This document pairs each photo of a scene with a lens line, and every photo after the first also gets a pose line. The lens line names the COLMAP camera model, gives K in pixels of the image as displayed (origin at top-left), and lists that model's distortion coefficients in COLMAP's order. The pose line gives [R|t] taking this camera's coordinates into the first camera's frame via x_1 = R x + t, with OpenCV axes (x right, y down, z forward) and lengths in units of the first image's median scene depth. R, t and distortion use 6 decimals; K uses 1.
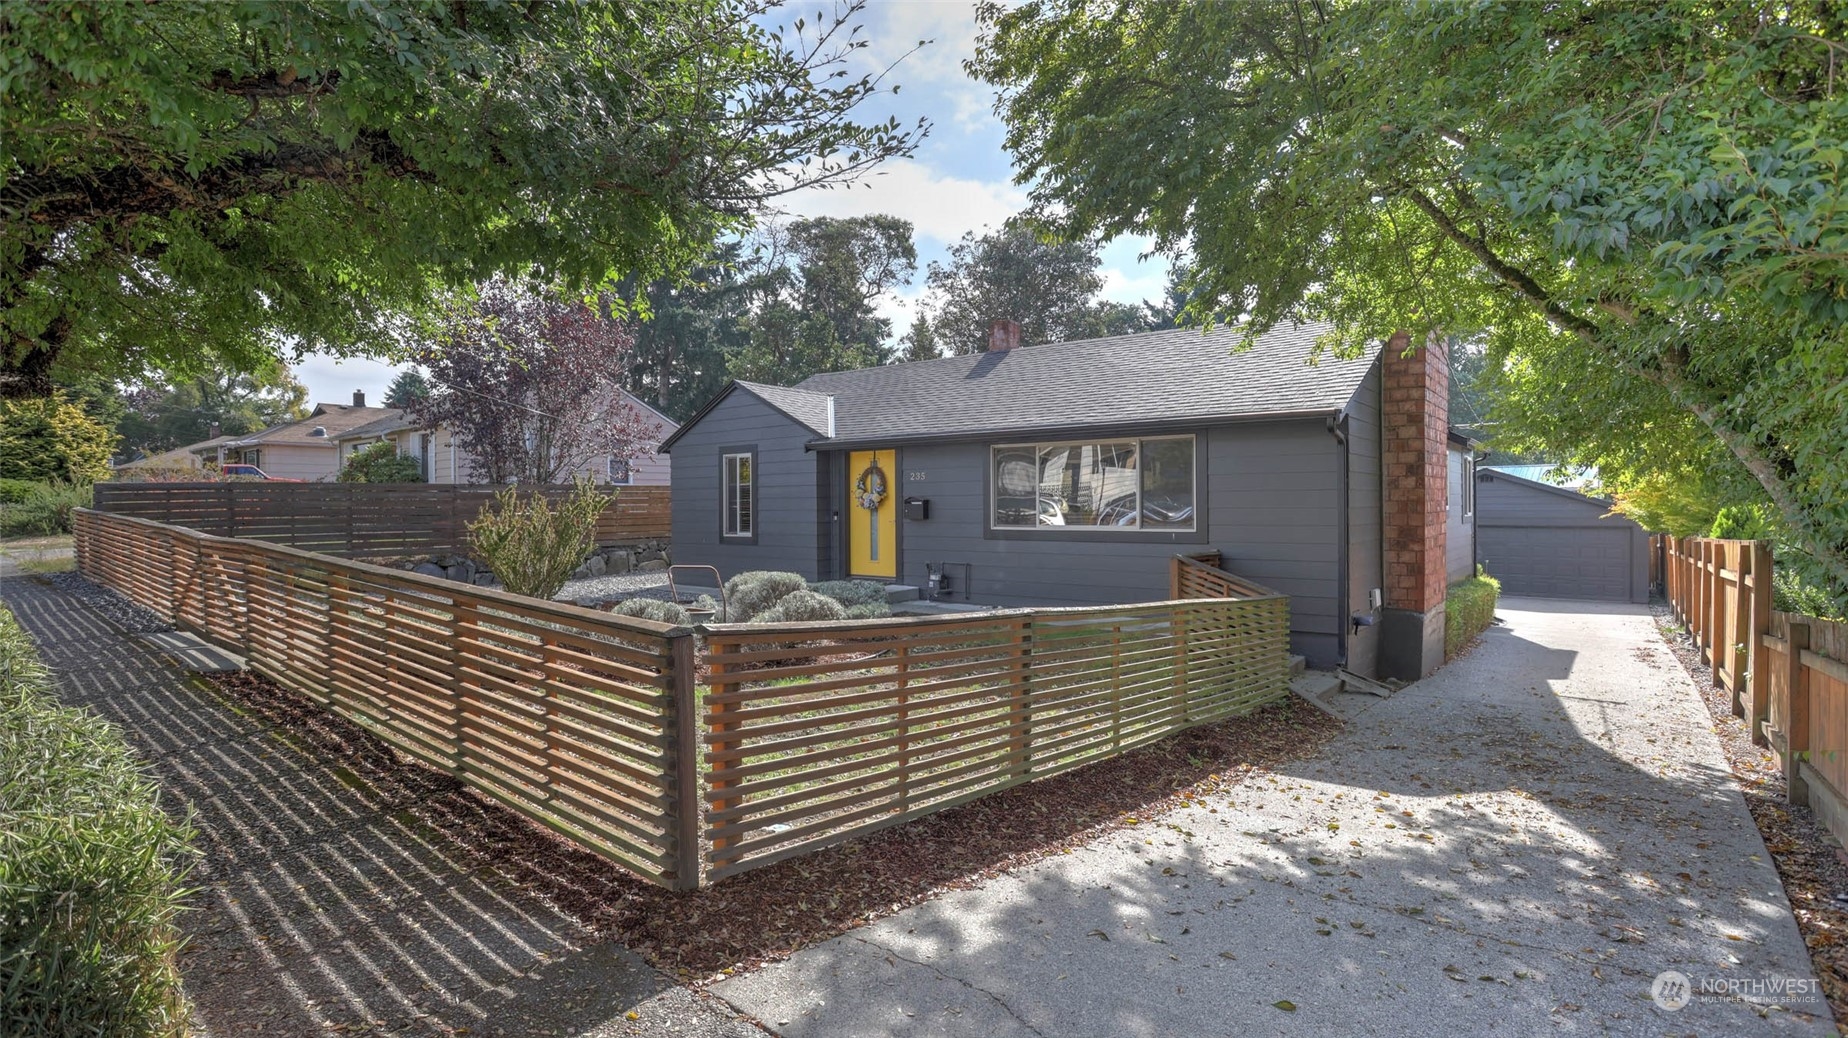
lens RADIAL K [[890.7, 0, 915.1], [0, 890.7, 511.9], [0, 0, 1]] dist [-0.054154, 0.033167]
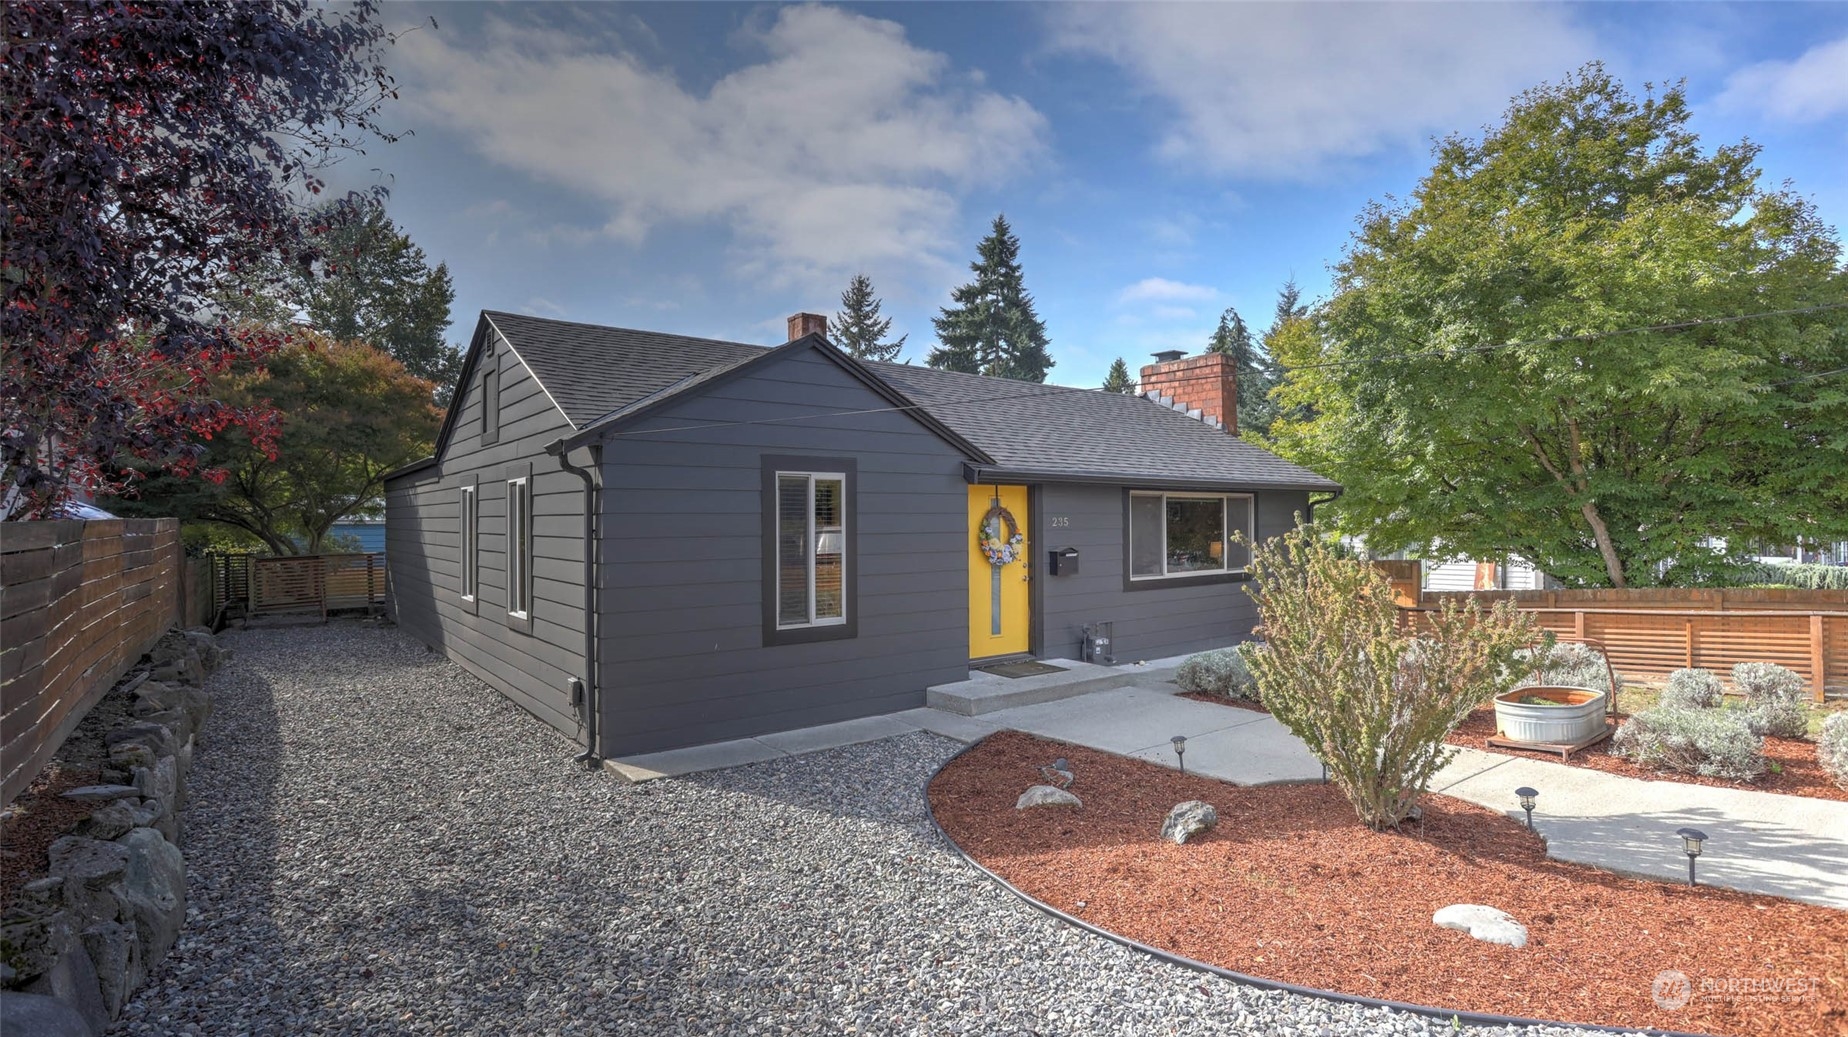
lens RADIAL K [[892.2, 0, 916.8], [0, 892.2, 501.3], [0, 0, 1]] dist [-0.052109, 0.031446]
pose [[0.179765, 0.030229, 0.983245, -0.754388], [0.015967, 0.999306, -0.033642, -0.030210], [-0.983580, 0.021747, 0.179158, 0.884484]]
